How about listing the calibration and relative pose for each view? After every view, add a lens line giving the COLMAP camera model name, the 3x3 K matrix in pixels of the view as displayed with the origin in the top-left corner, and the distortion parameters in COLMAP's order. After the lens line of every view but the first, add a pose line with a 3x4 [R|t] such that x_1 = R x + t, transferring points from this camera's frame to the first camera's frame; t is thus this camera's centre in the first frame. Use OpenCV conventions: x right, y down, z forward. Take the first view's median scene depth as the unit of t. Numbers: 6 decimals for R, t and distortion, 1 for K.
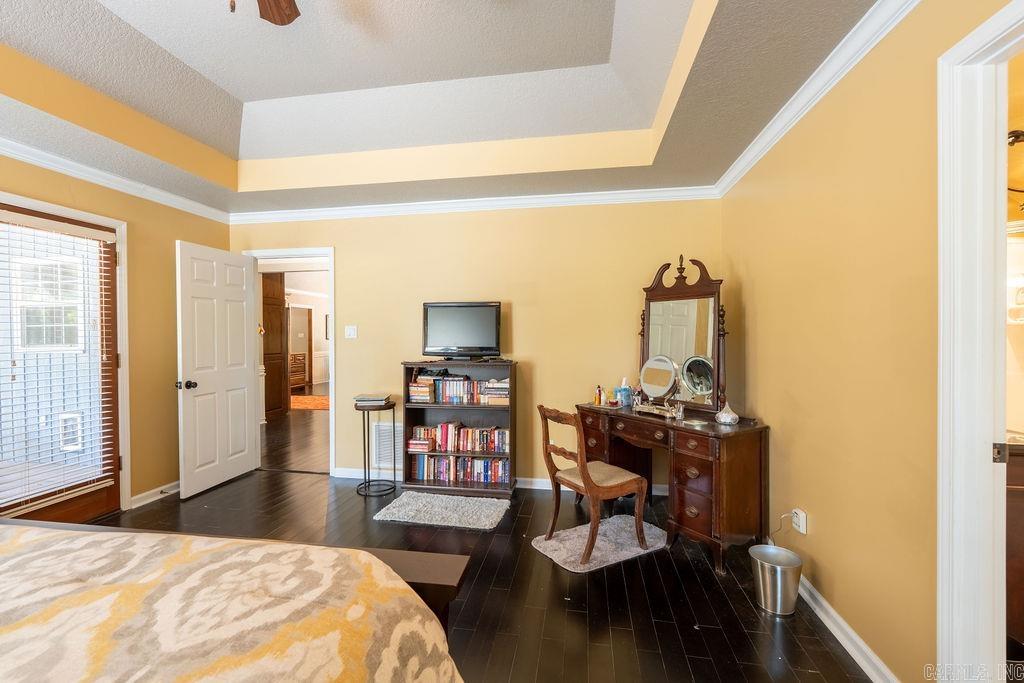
lens RADIAL K [[457.3, 0, 501.7], [0, 457.3, 338.9], [0, 0, 1]] dist [-0.004001, 0.000298]
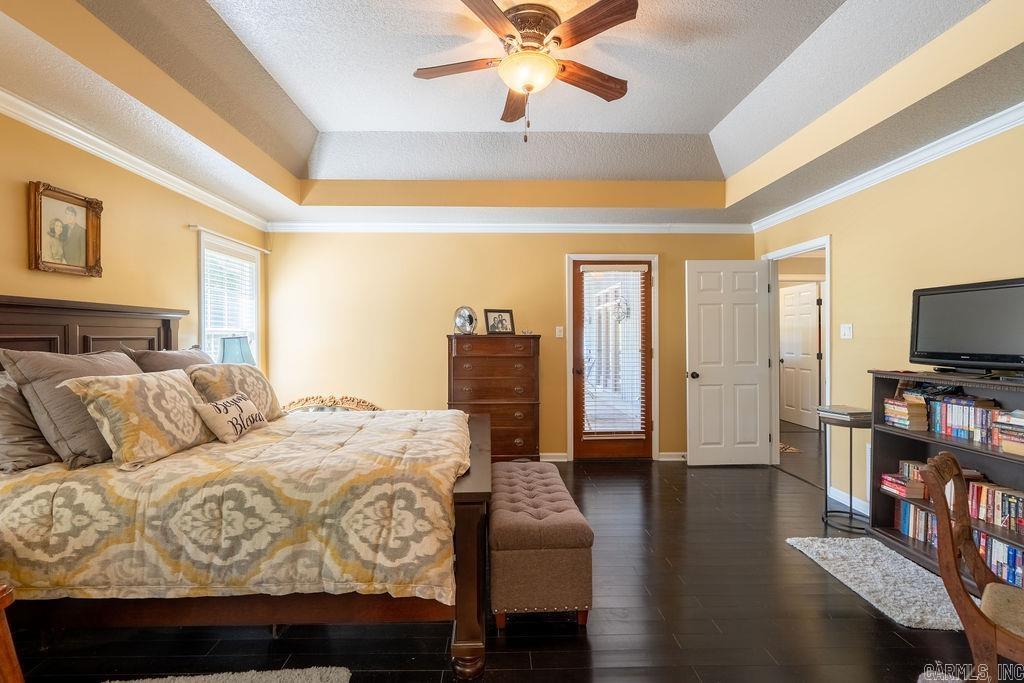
lens RADIAL K [[457.3, 0, 507.3], [0, 457.3, 337.3], [0, 0, 1]] dist [-0.004001, 0.000298]
pose [[0.204052, 0.004196, -0.978951, 0.405983], [-0.008551, 0.999960, 0.002504, -0.001017], [0.978923, 0.007860, 0.204079, 0.236921]]
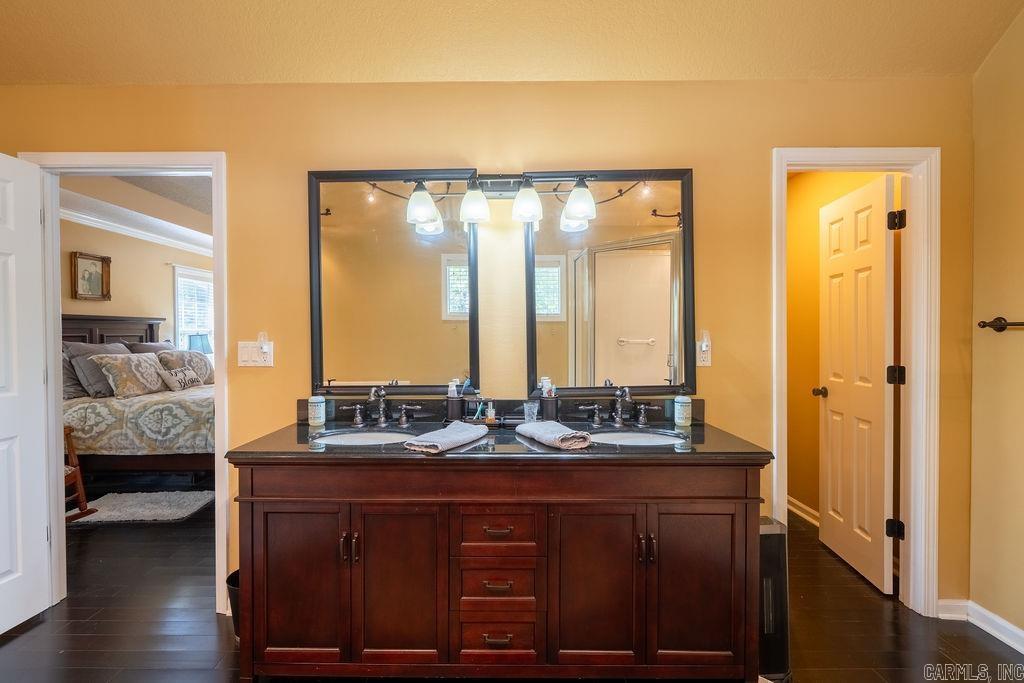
lens RADIAL K [[457.3, 0, 507.2], [0, 457.3, 340.0], [0, 0, 1]] dist [-0.004001, 0.000298]
pose [[0.177798, 0.016946, -0.983921, 1.385245], [-0.012271, 0.999812, 0.015002, -0.019102], [0.983990, 0.009406, 0.177973, 0.846268]]
